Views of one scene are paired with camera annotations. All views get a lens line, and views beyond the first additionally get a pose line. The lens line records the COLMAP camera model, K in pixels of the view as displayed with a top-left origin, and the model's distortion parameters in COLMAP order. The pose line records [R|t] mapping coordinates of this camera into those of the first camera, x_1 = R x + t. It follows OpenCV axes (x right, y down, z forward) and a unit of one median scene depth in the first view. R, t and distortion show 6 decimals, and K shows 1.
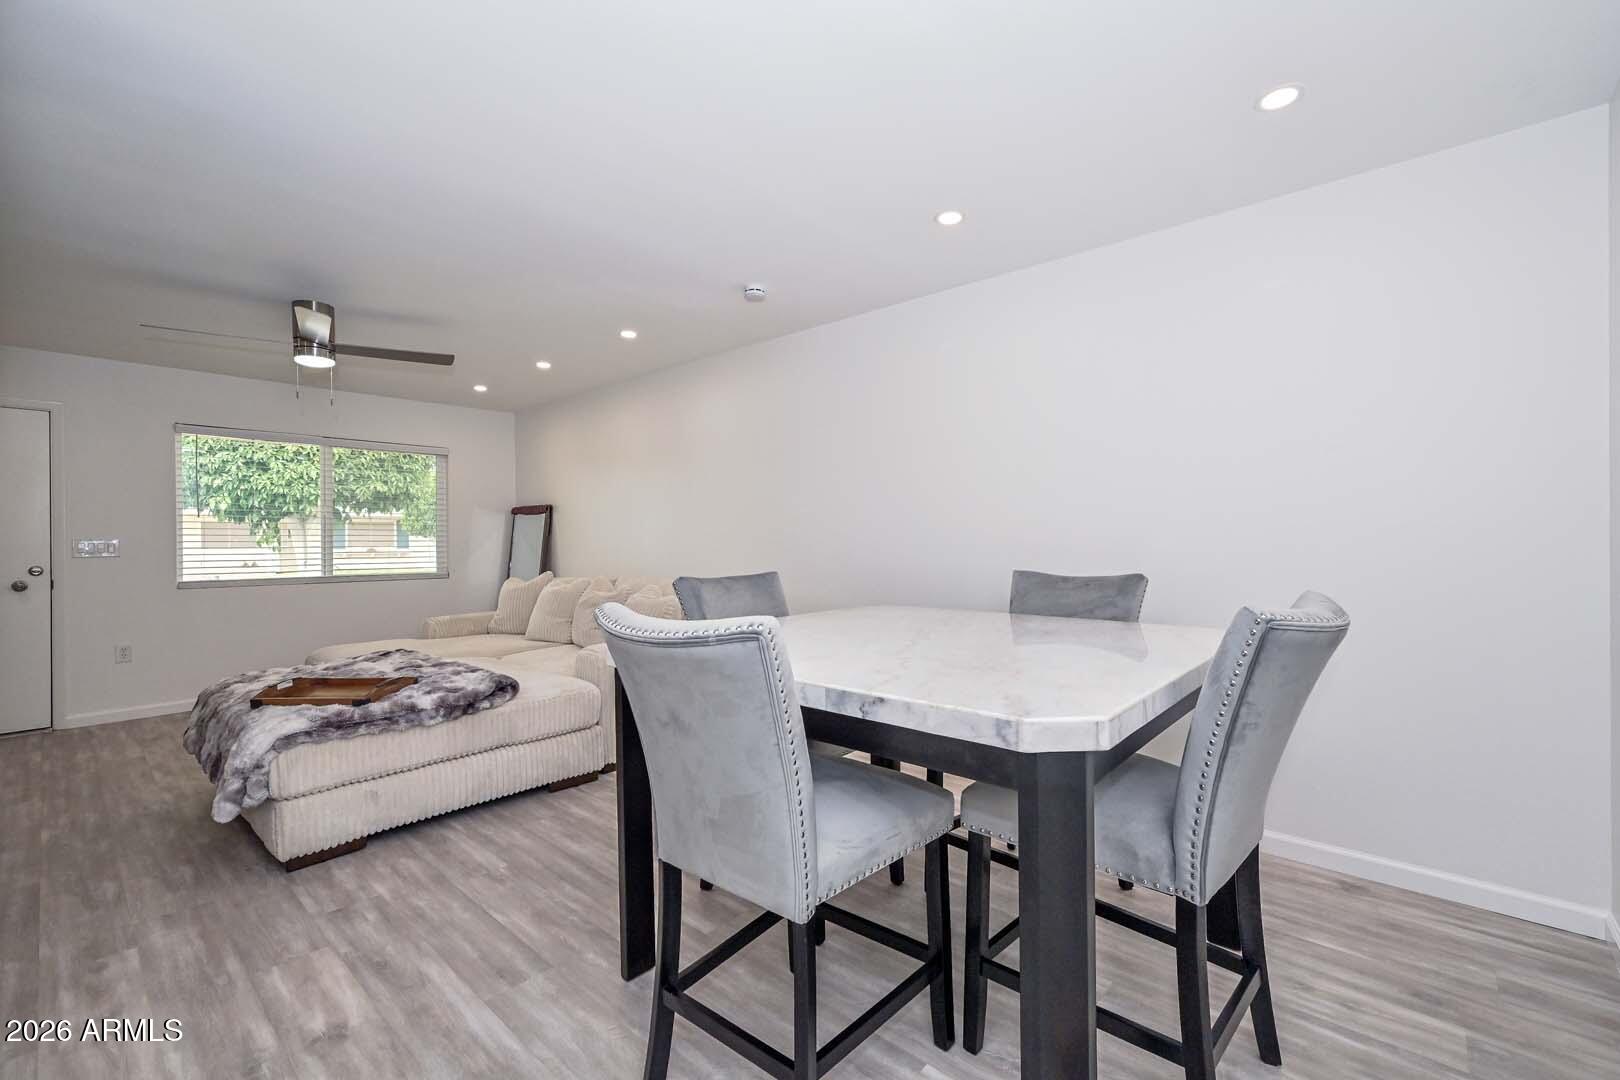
lens RADIAL K [[671.6, 0, 816.2], [0, 671.6, 545.3], [0, 0, 1]] dist [0.000151, -0.000315]
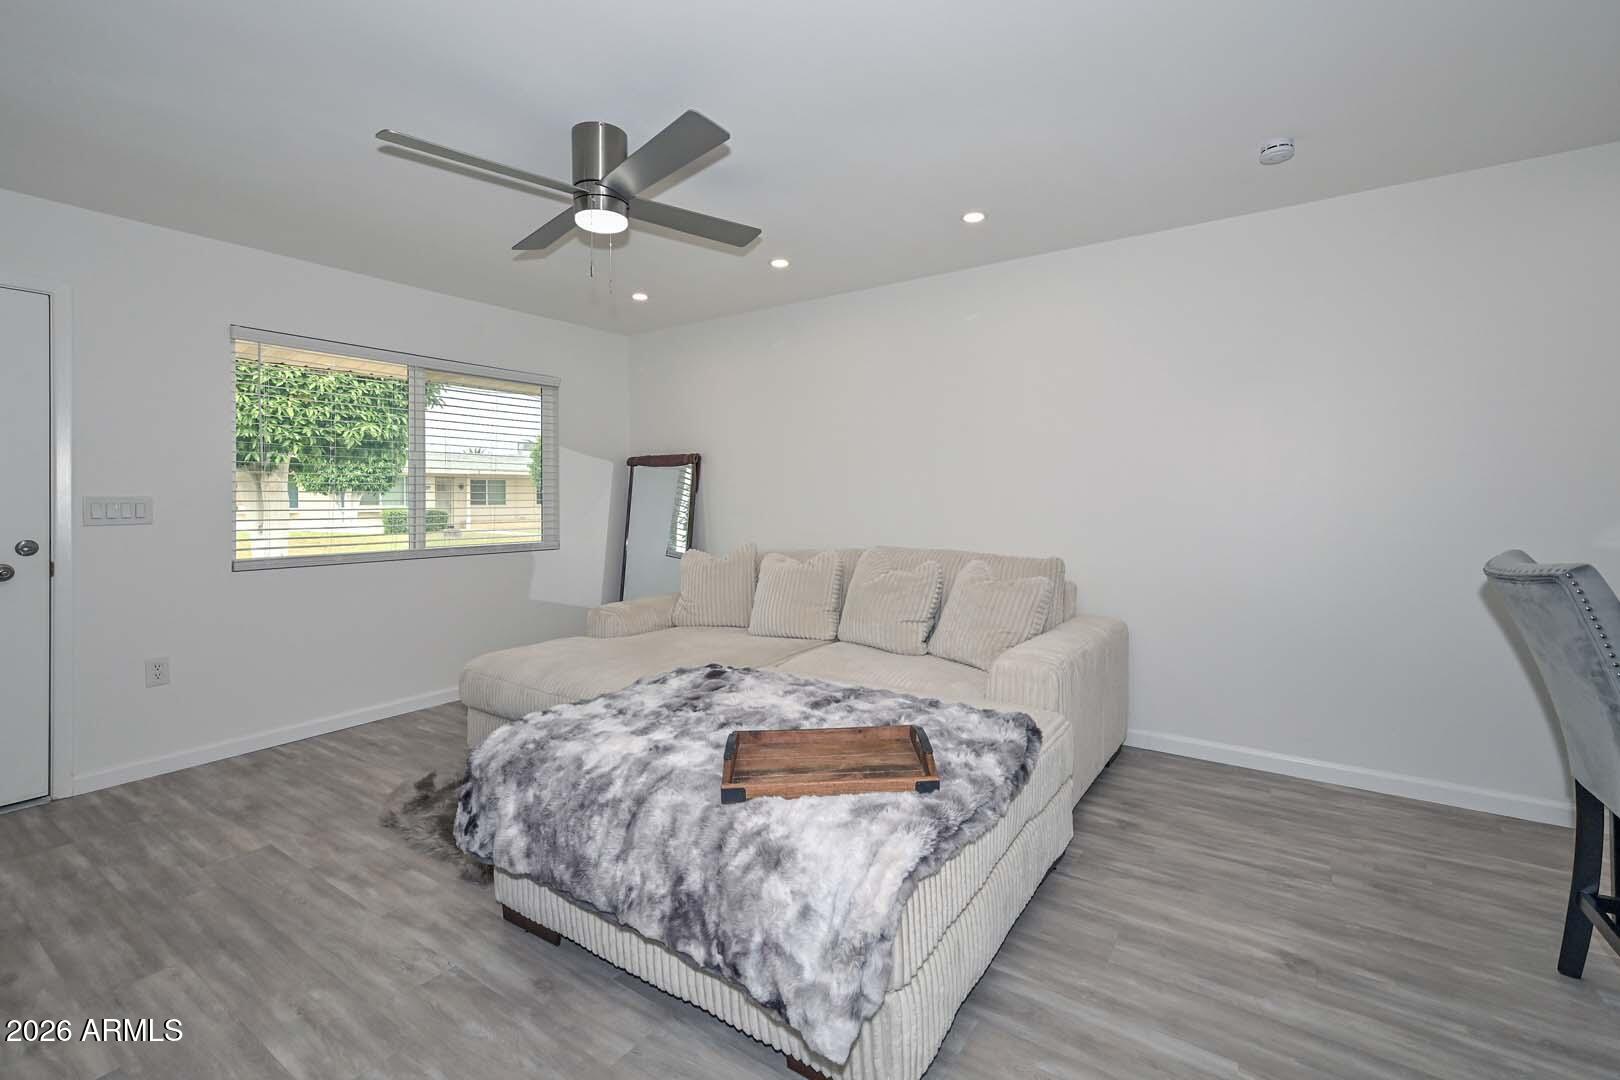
lens RADIAL K [[715.8, 0, 815.0], [0, 715.8, 497.2], [0, 0, 1]] dist [0.000145, 0.000811]
pose [[0.992685, 0.001010, 0.120726, -0.450679], [0.000105, 0.999957, -0.009235, -0.002995], [-0.120730, 0.009181, 0.992643, 0.213953]]
